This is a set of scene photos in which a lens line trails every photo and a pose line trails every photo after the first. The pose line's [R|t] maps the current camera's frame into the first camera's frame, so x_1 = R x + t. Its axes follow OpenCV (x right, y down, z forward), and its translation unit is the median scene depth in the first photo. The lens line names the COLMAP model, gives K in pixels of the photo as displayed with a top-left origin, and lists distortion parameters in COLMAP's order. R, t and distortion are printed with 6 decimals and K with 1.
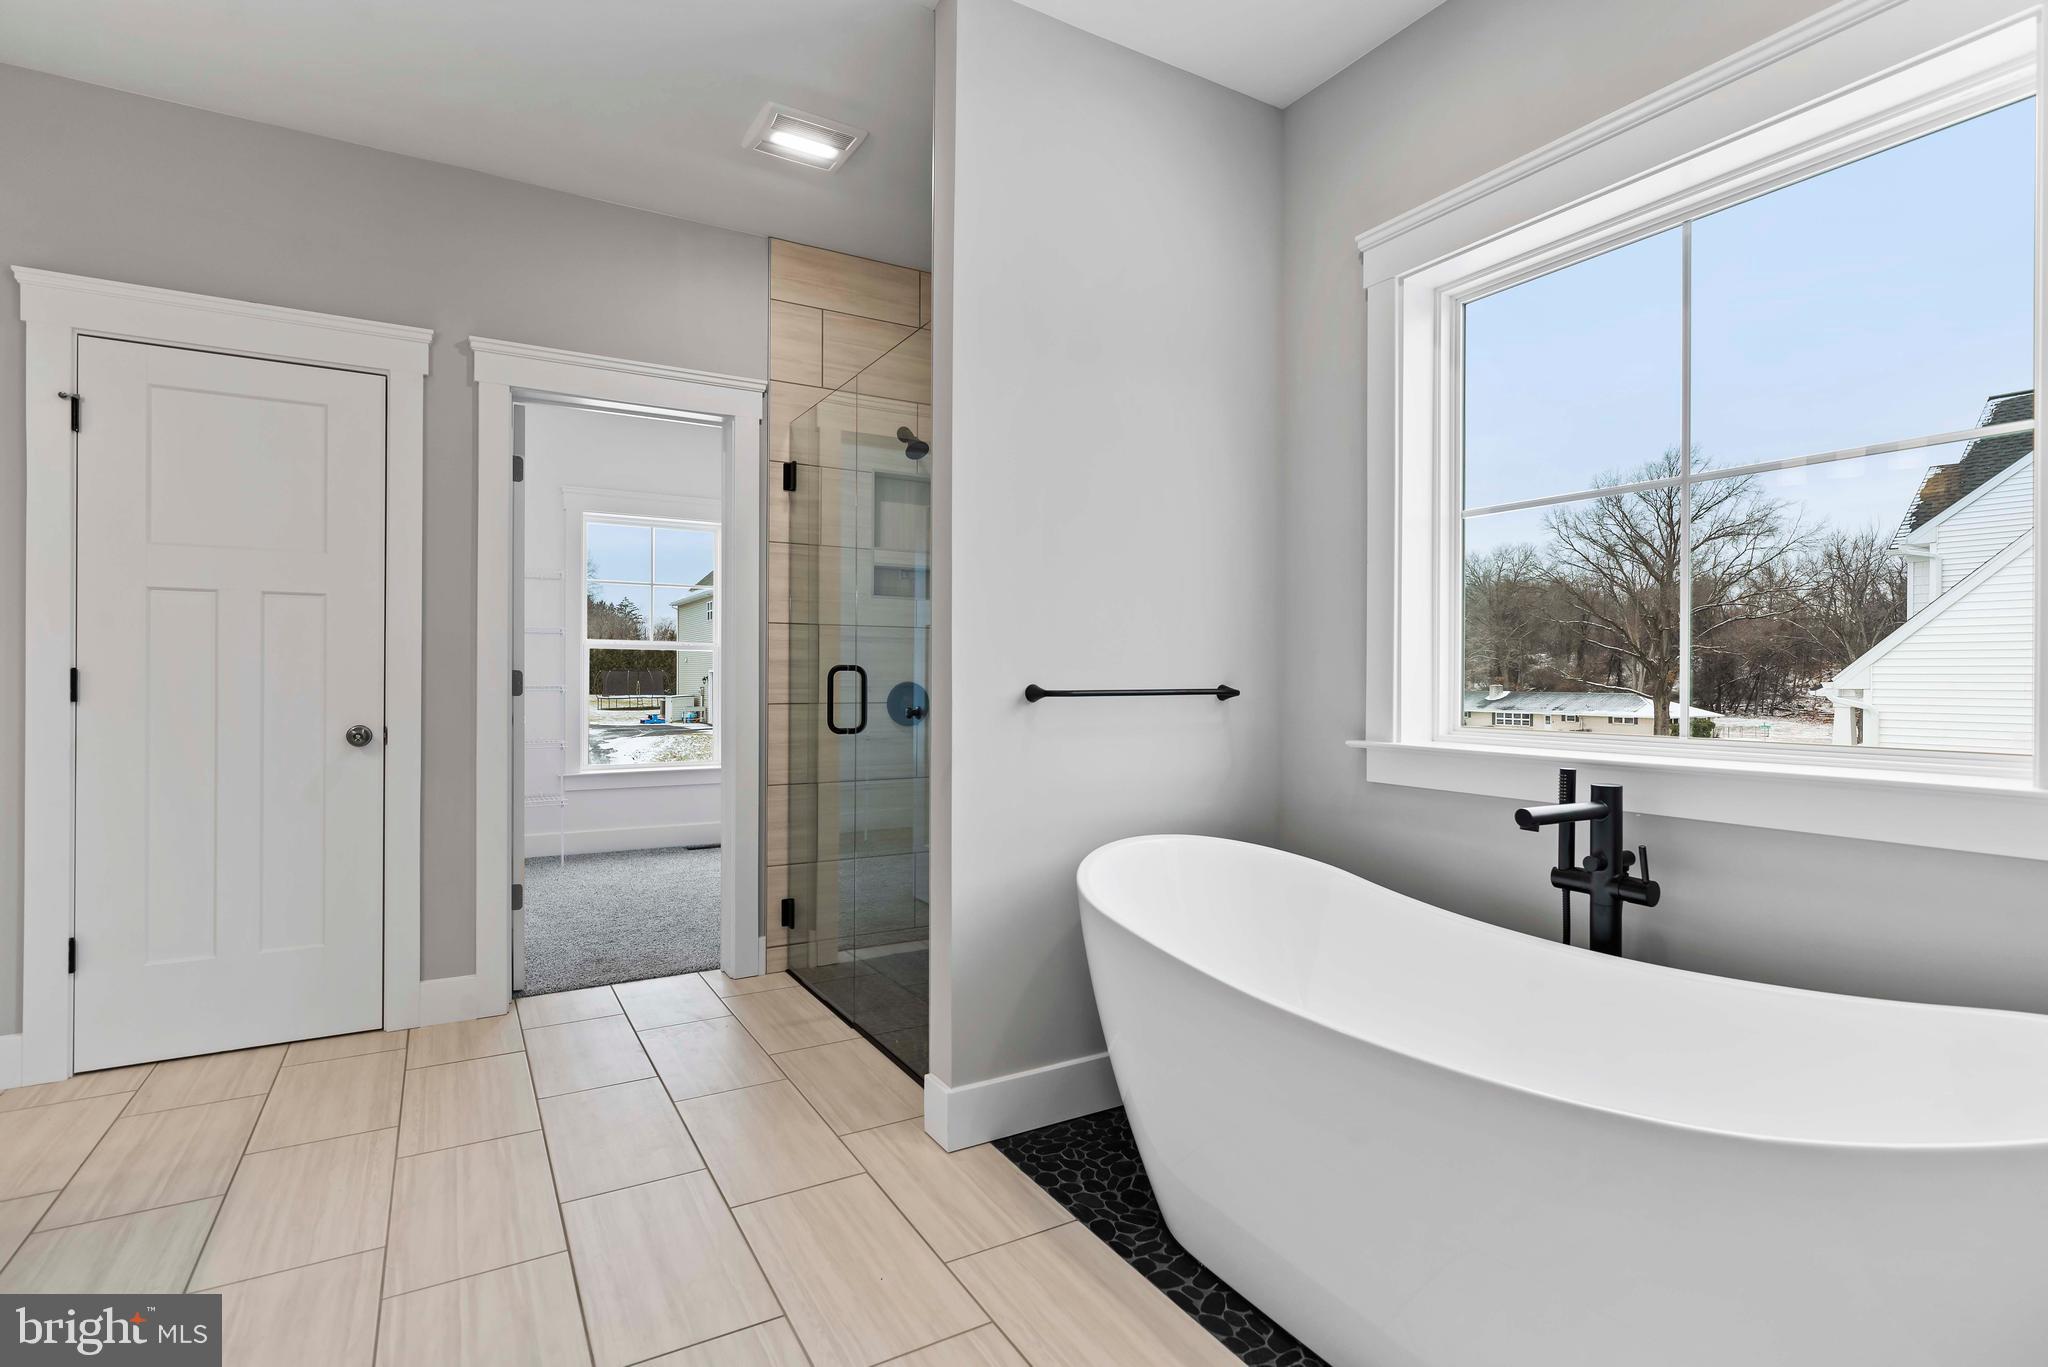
lens RADIAL K [[994.2, 0, 1023.3], [0, 994.2, 680.8], [0, 0, 1]] dist [0.031501, 0.000454]
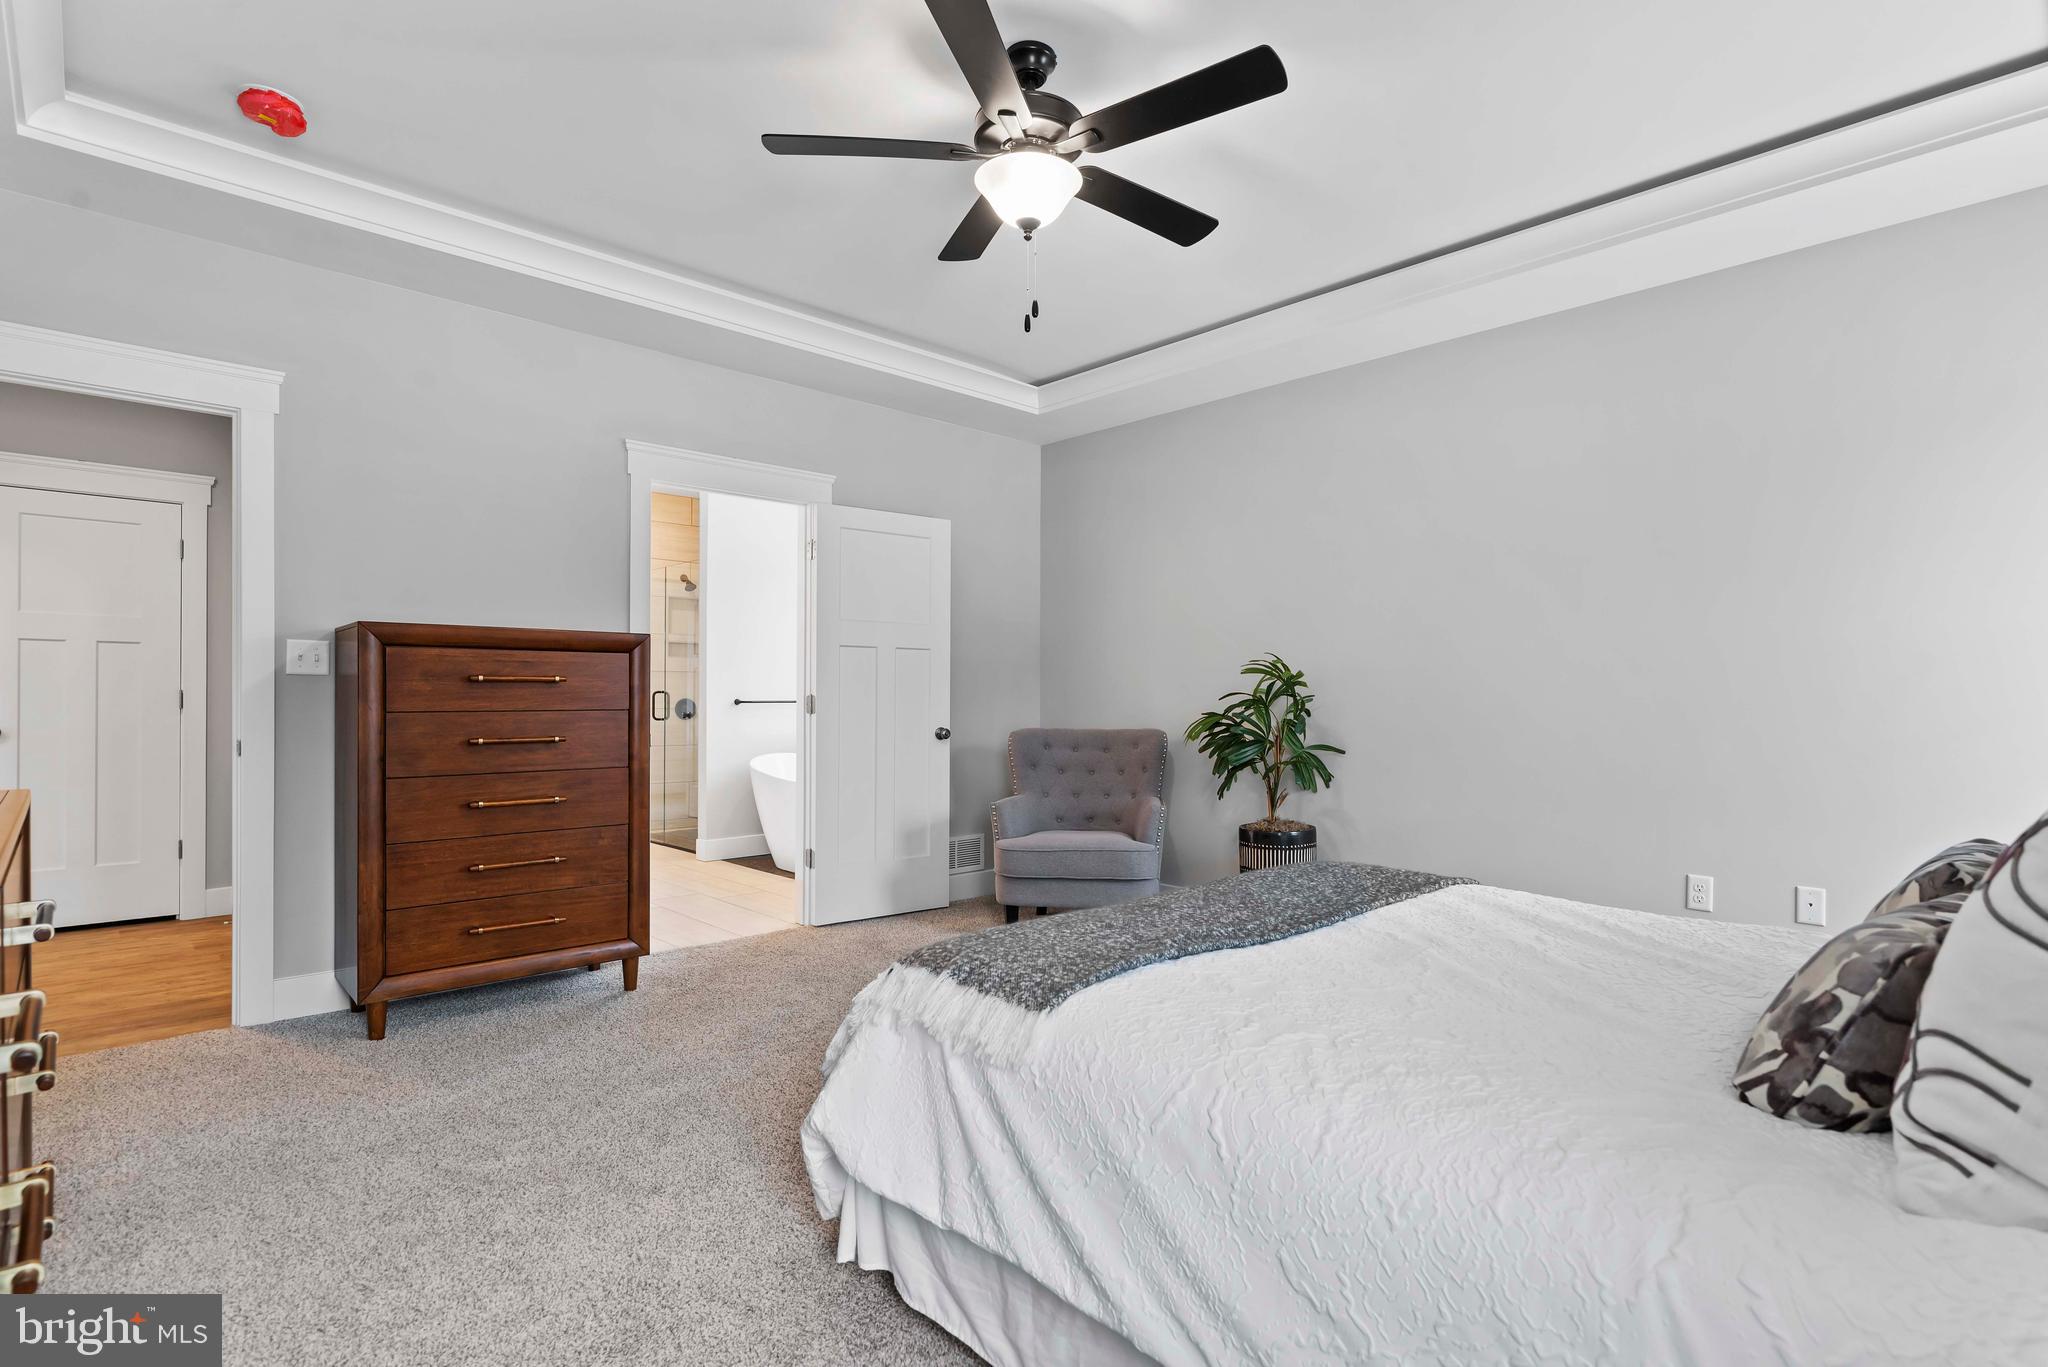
lens RADIAL K [[994.2, 0, 1034.2], [0, 994.2, 691.5], [0, 0, 1]] dist [0.031501, 0.000454]
pose [[0.971989, 0.009424, 0.234839, 0.101908], [-0.006141, 0.999873, -0.014709, 0.012028], [-0.234948, 0.012855, 0.971923, -1.184445]]
